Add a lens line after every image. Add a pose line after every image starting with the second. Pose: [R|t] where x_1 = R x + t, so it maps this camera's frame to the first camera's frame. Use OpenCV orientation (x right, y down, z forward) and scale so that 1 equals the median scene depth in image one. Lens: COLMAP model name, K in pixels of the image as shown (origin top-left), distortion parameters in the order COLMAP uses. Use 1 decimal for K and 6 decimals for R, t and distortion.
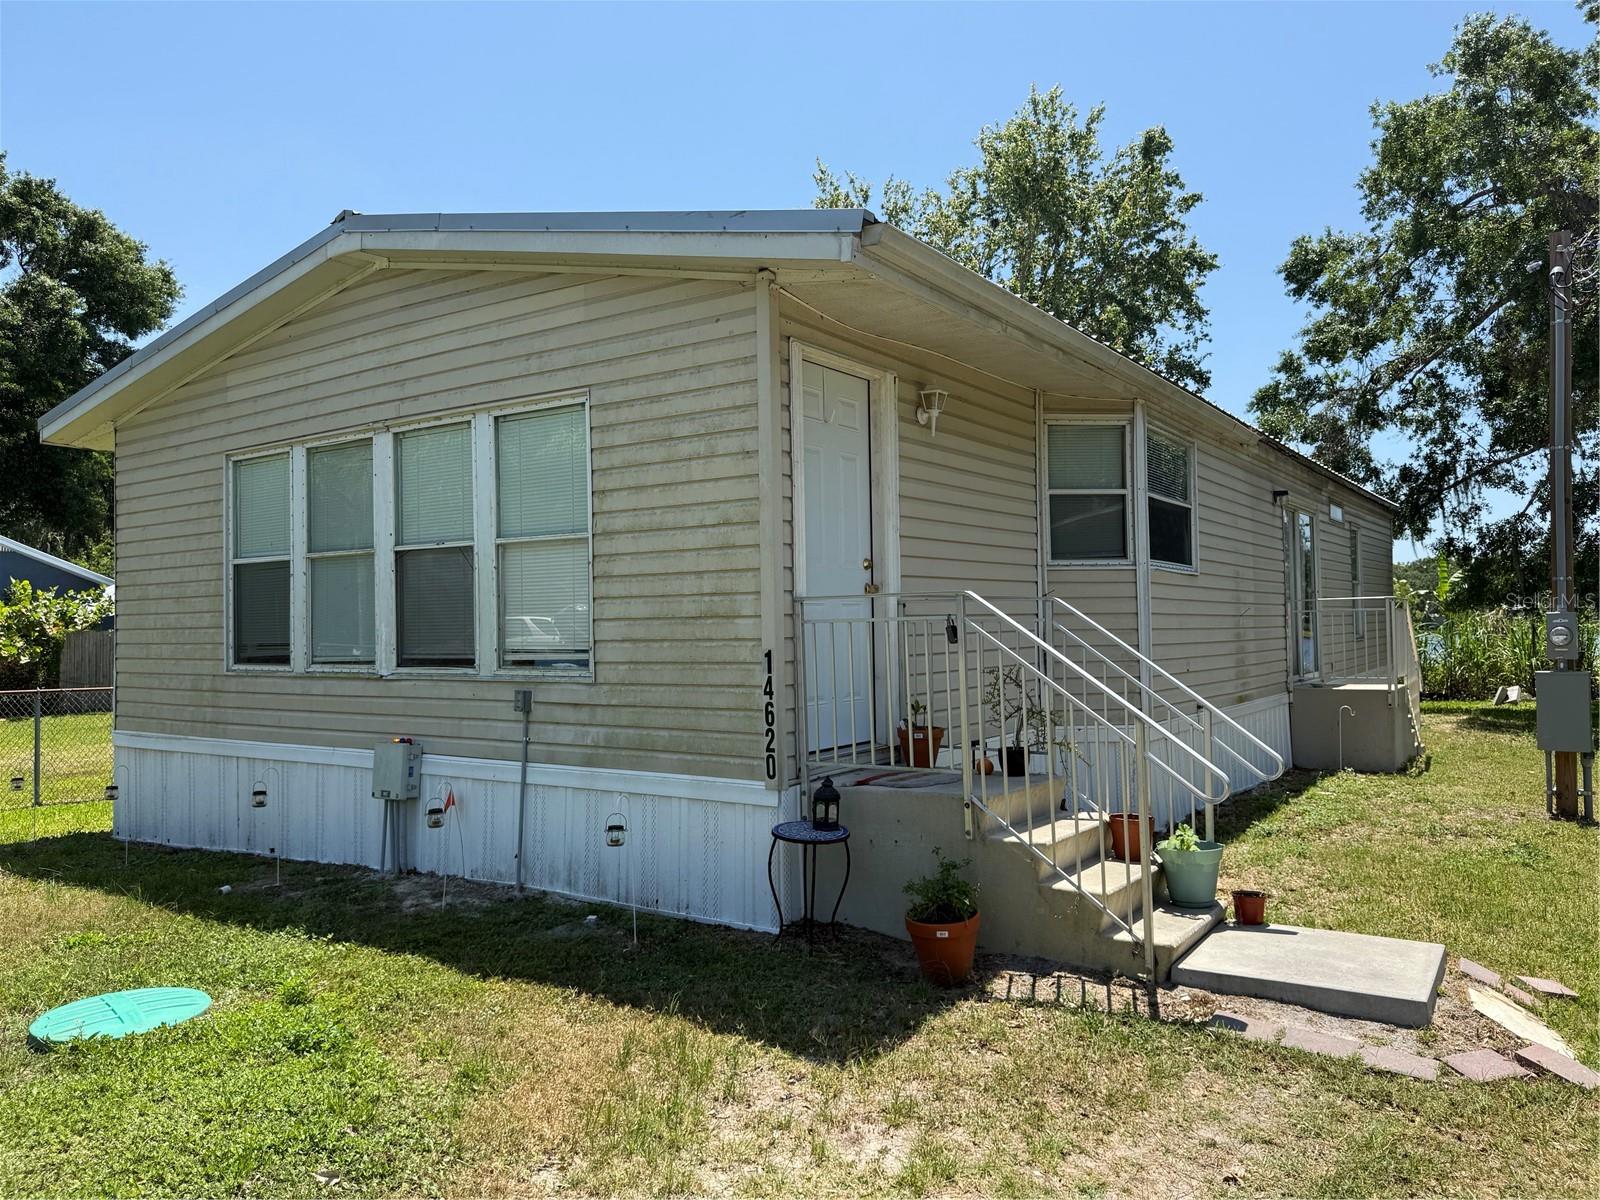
lens RADIAL K [[1135.0, 0, 802.2], [0, 1135.0, 605.0], [0, 0, 1]] dist [0.048698, -0.053134]
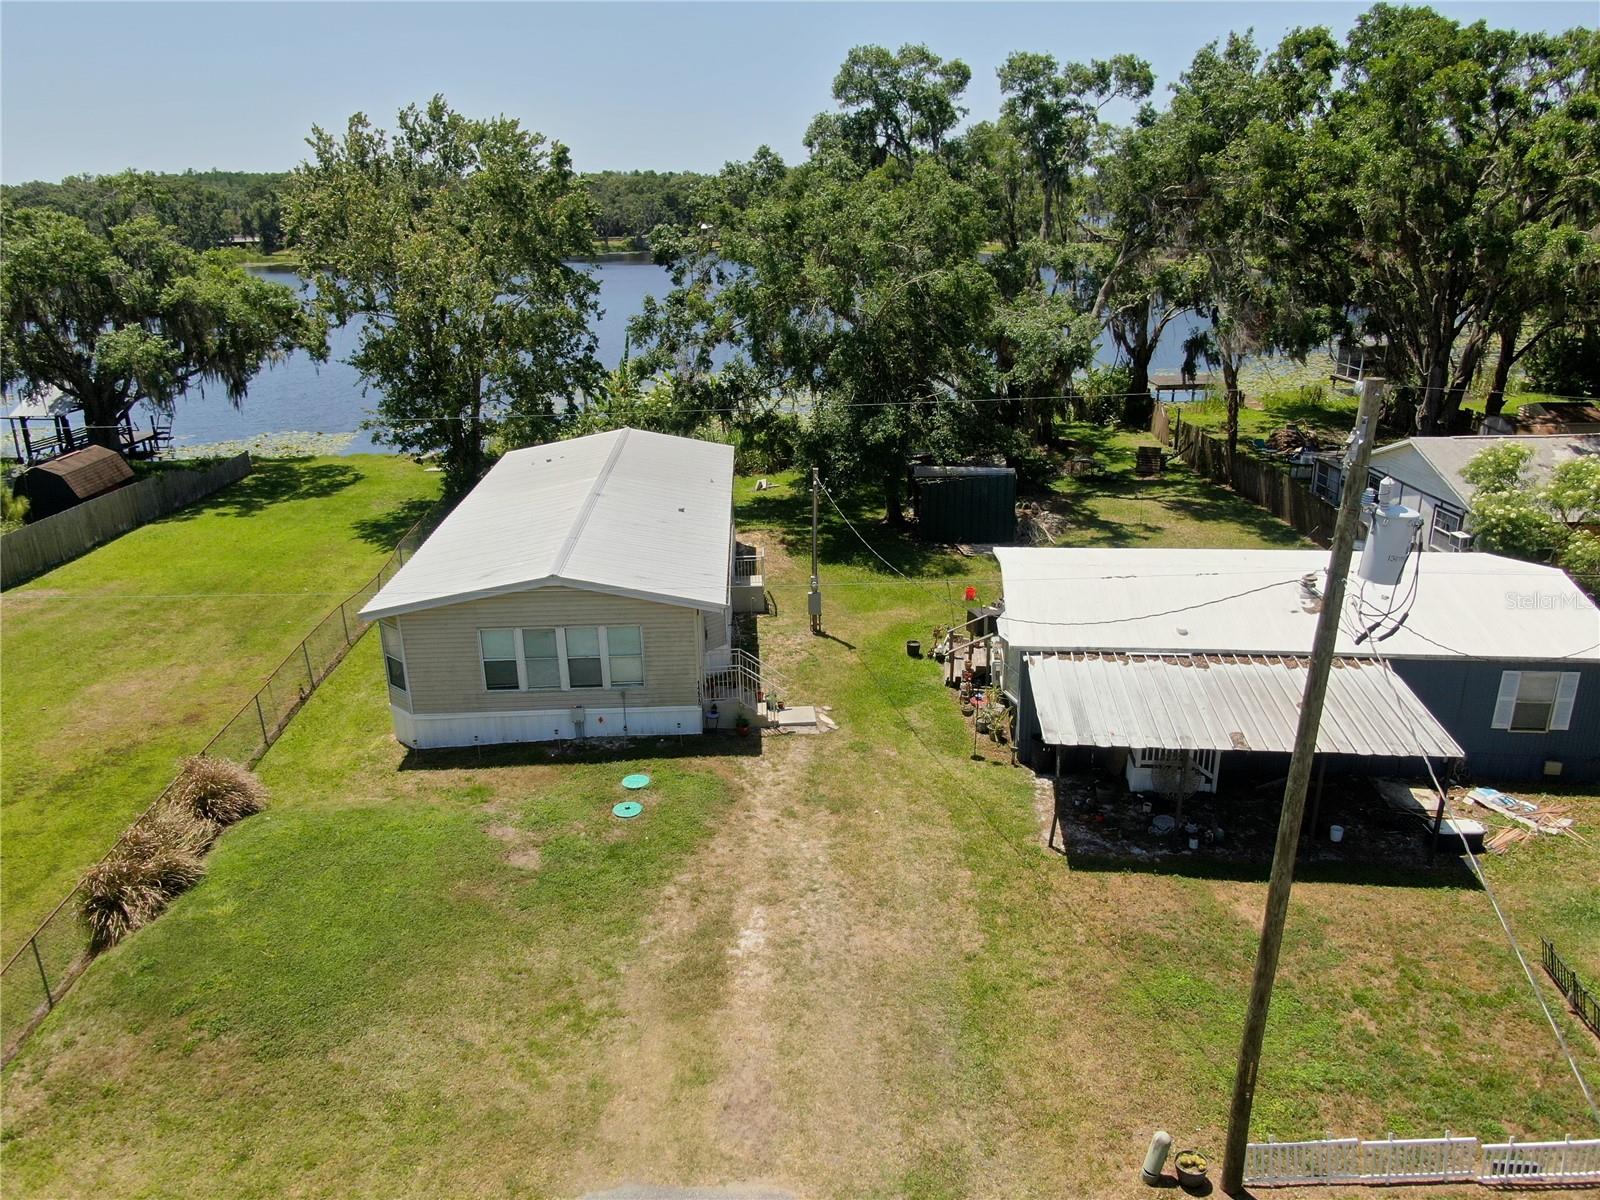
lens RADIAL K [[1147.8, 0, 802.4], [0, 1147.8, 593.6], [0, 0, 1]] dist [-0.016954, 0.005727]
pose [[0.794363, -0.194895, 0.575329, -1.870066], [-0.008490, 0.943477, 0.331328, -1.493700], [-0.607384, -0.268079, 0.747809, -2.172113]]
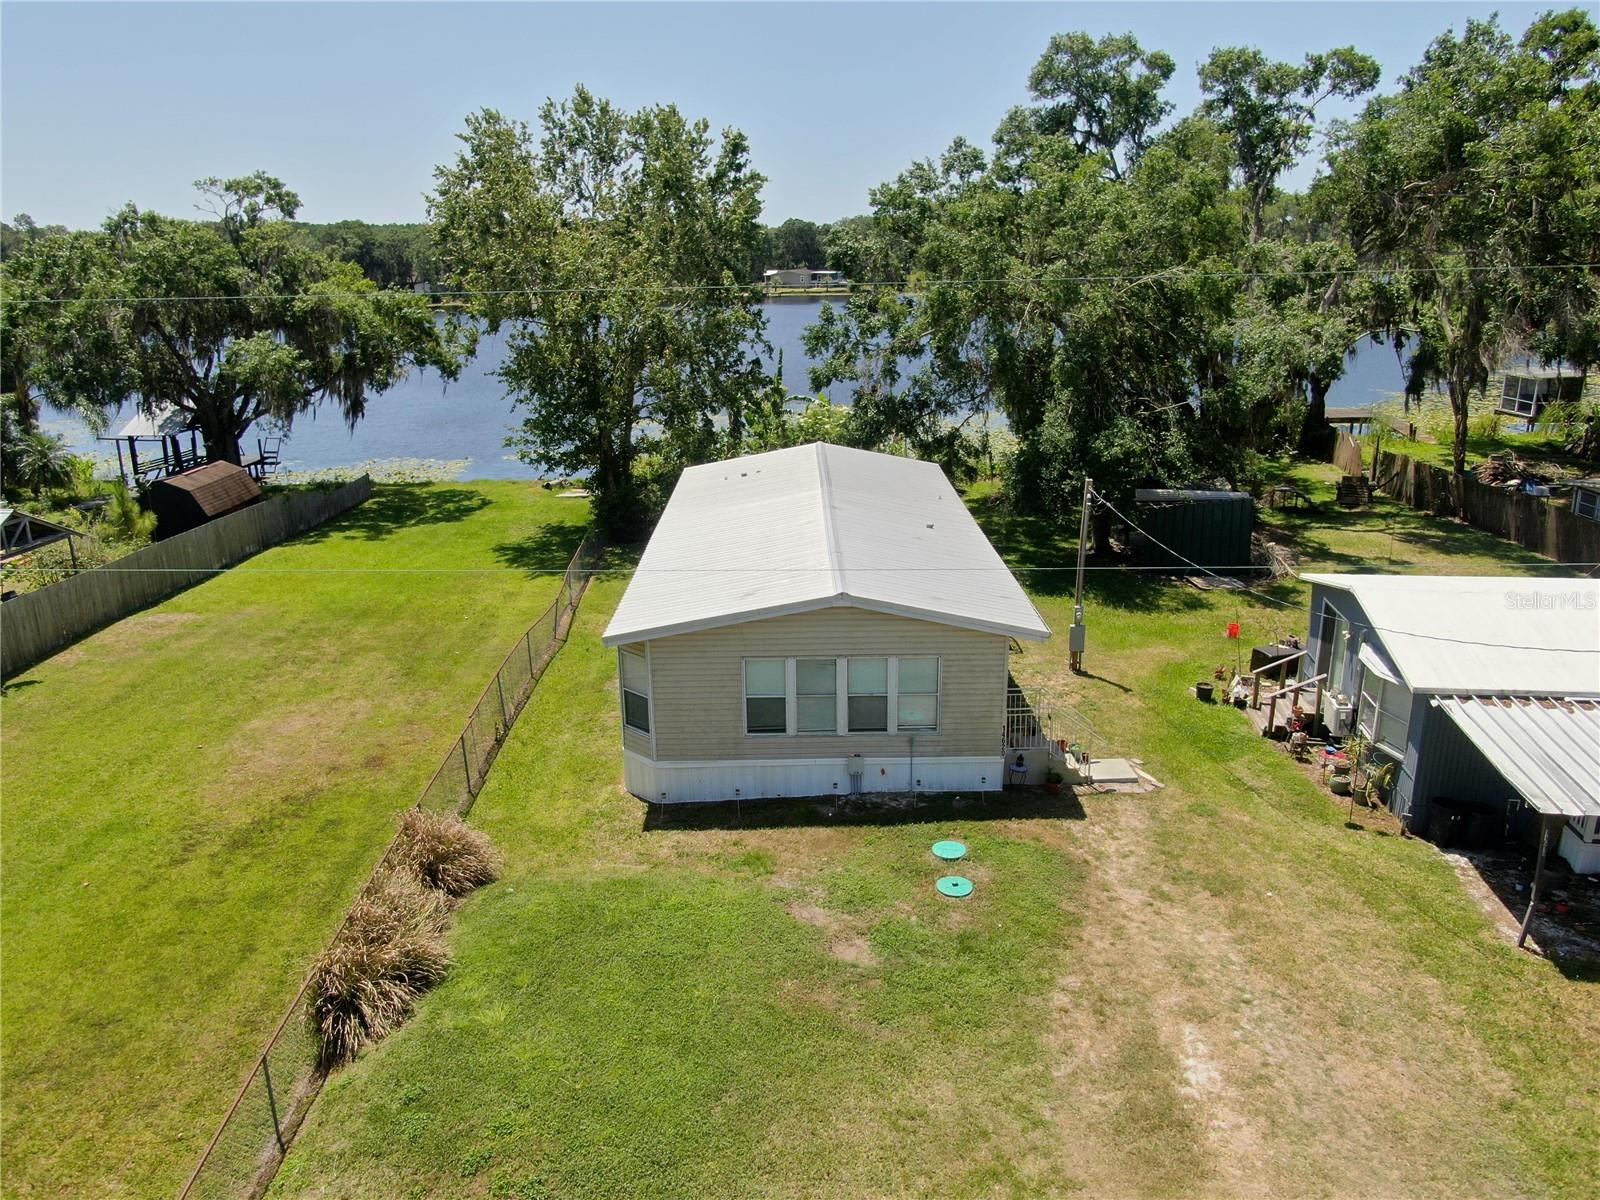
lens RADIAL K [[1147.8, 0, 807.7], [0, 1147.8, 595.6], [0, 0, 1]] dist [-0.016954, 0.005727]
pose [[0.814535, -0.161534, 0.557171, -2.124826], [-0.010571, 0.956158, 0.292661, -1.204501], [-0.580018, -0.244273, 0.777117, -1.227918]]
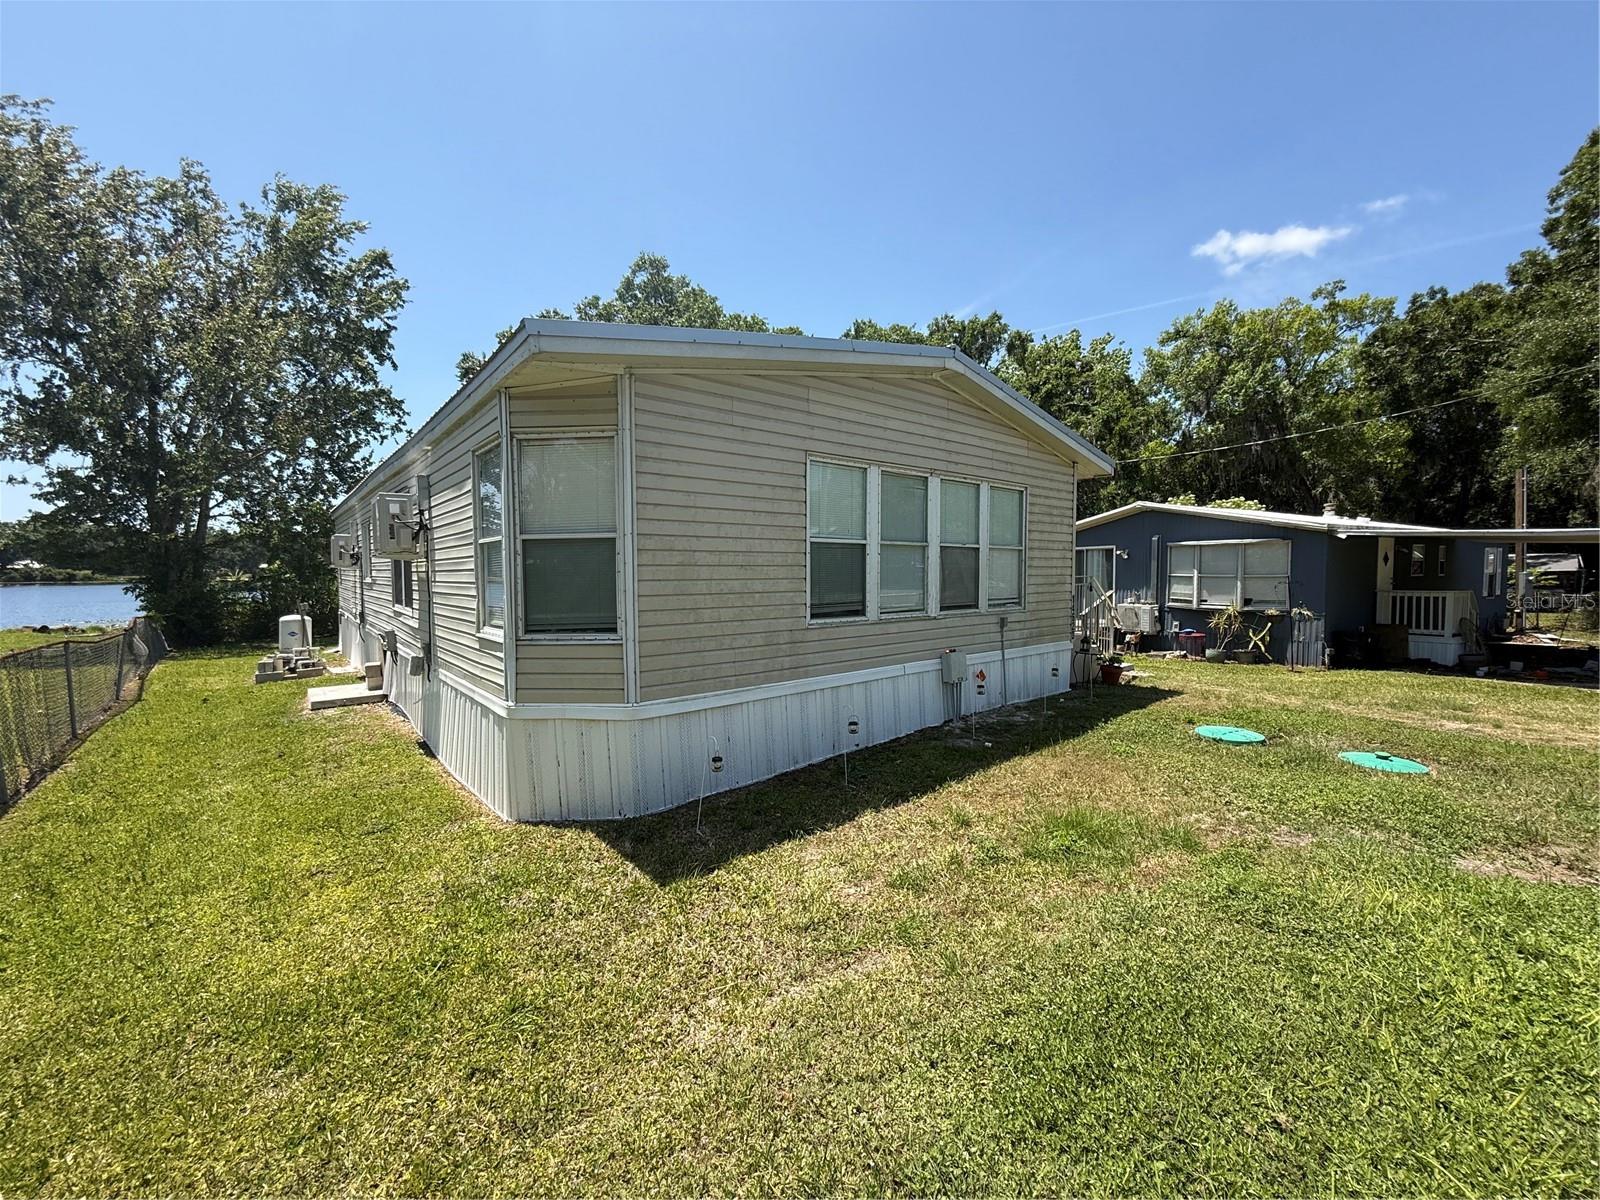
lens RADIAL K [[637.6, 0, 803.2], [0, 637.6, 601.7], [0, 0, 1]] dist [-0.000384, 0.000093]
pose [[0.267248, -0.029800, 0.963167, -1.409697], [-0.014221, 0.999291, 0.034863, 0.007922], [-0.963523, -0.023014, 0.266635, 0.969442]]
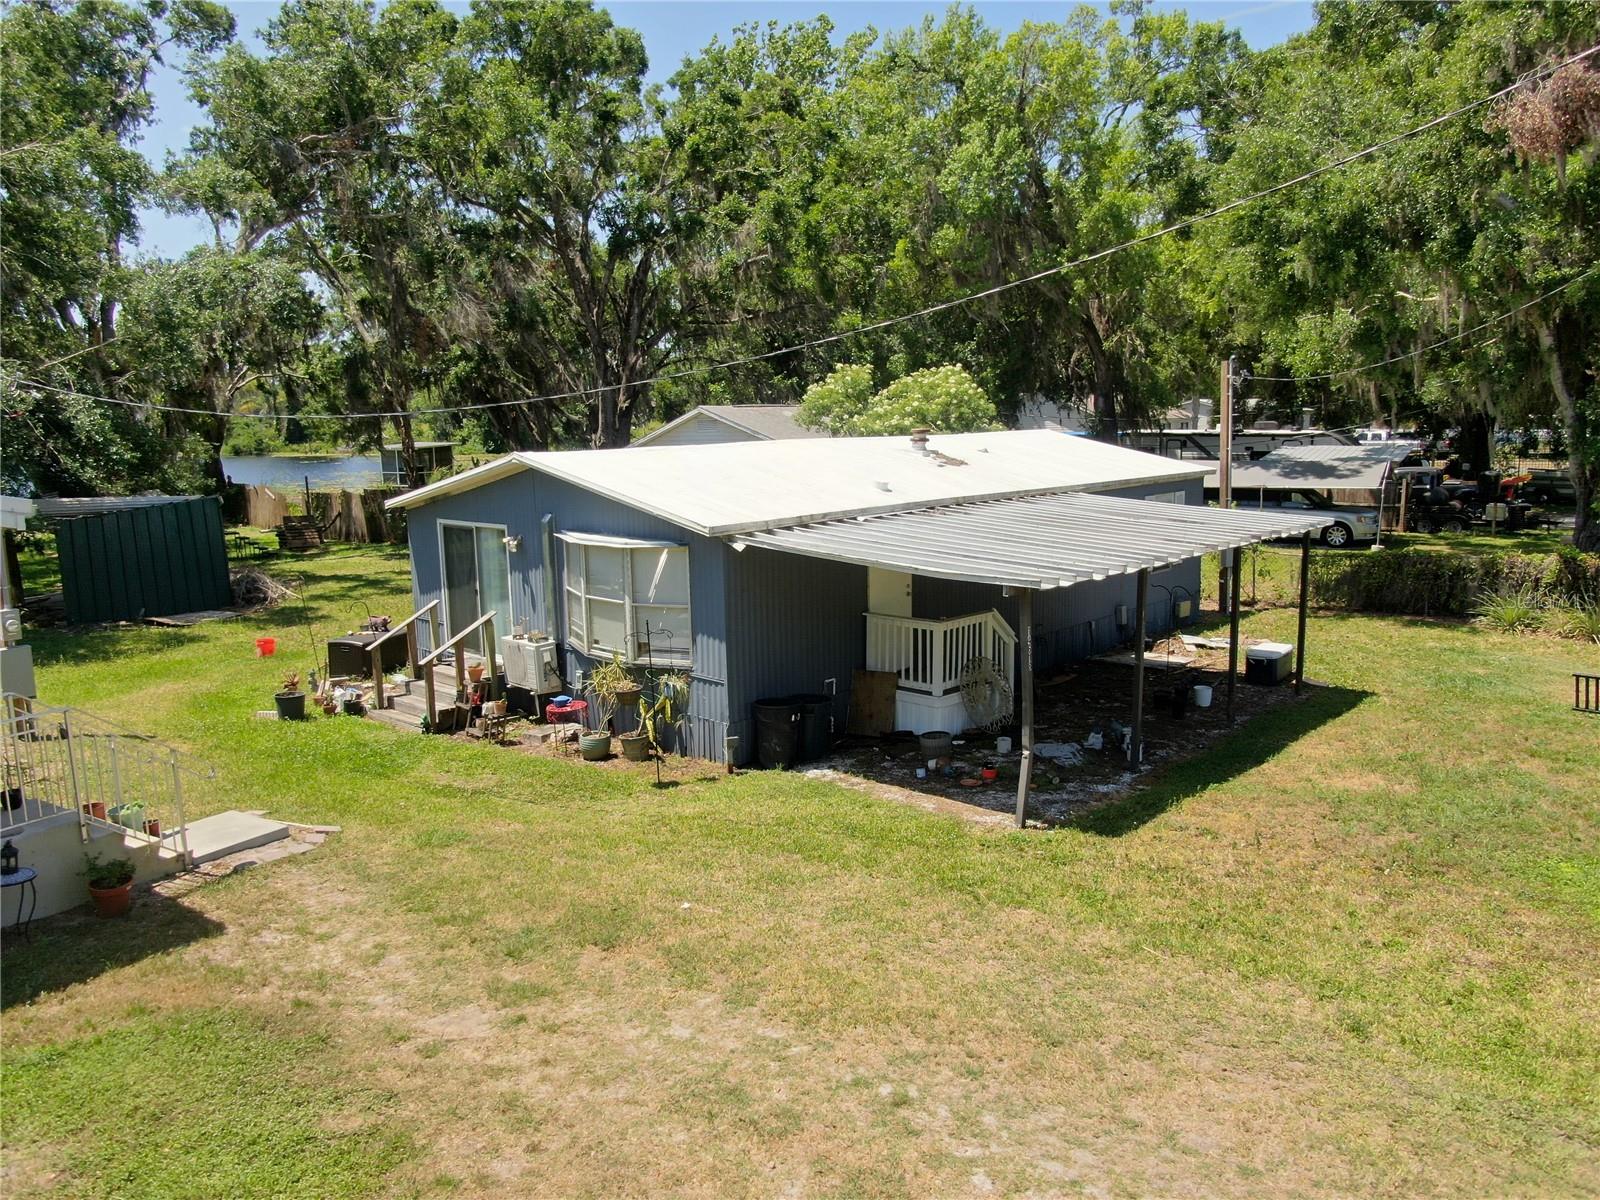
lens RADIAL K [[1147.8, 0, 801.5], [0, 1147.8, 594.2], [0, 0, 1]] dist [-0.016954, 0.005727]
pose [[-0.000028, -0.141071, 0.989999, -1.140698], [-0.002844, 0.989995, 0.141071, -0.316647], [-0.999996, -0.002812, -0.000429, -0.086798]]
